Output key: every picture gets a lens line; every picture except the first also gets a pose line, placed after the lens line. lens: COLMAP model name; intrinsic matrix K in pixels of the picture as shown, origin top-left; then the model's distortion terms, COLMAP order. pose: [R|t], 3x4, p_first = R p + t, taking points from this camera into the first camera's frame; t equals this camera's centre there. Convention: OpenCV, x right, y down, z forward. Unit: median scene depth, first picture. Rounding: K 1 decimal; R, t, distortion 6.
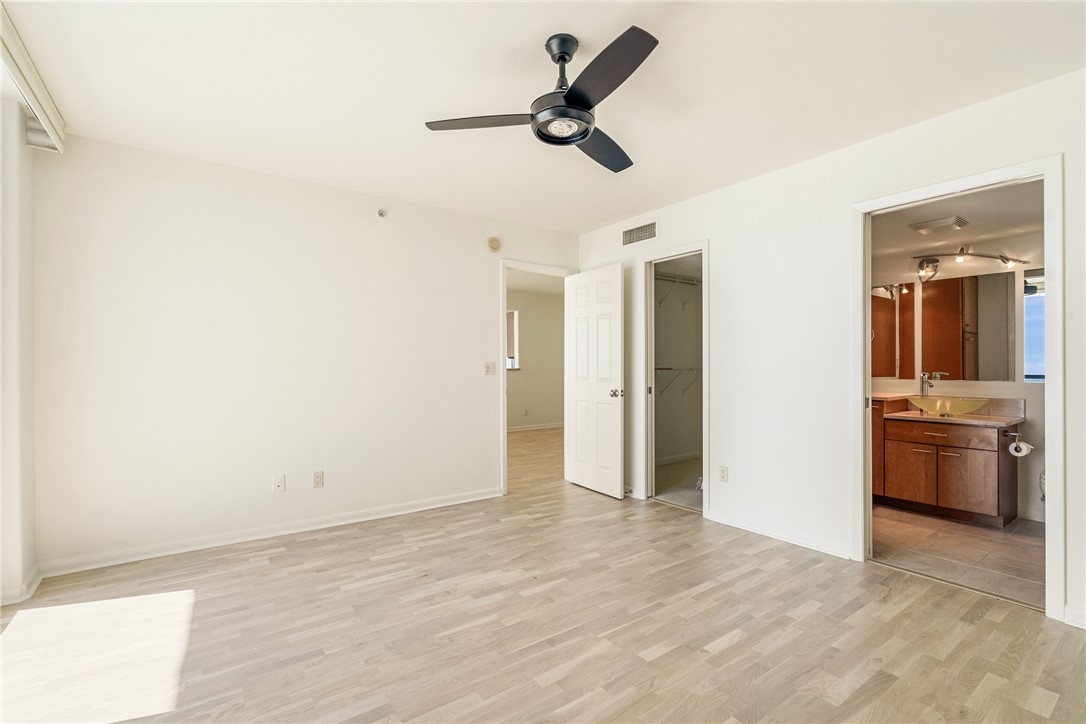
lens RADIAL K [[494.8, 0, 545.9], [0, 494.8, 369.3], [0, 0, 1]] dist [-0.003503, 0.002395]
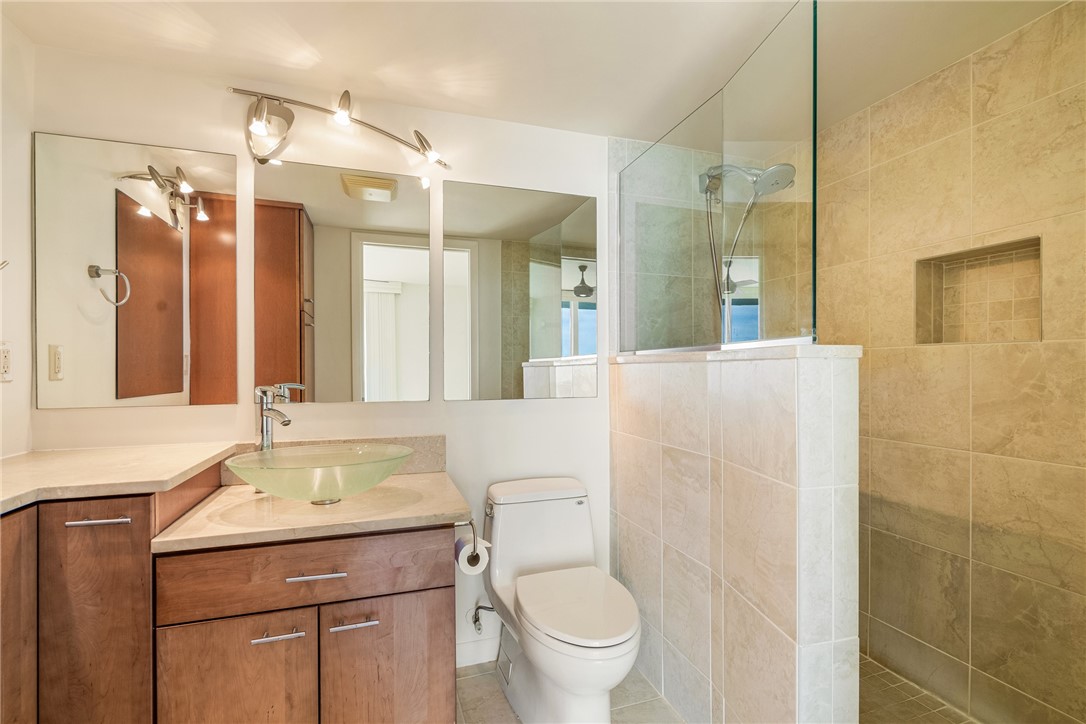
lens RADIAL K [[494.8, 0, 543.8], [0, 494.8, 370.0], [0, 0, 1]] dist [-0.003503, 0.002395]
pose [[0.306329, 0.004507, 0.951915, 0.464693], [0.005106, 0.999967, -0.006377, -0.002210], [-0.951912, 0.006814, 0.306296, 0.673195]]
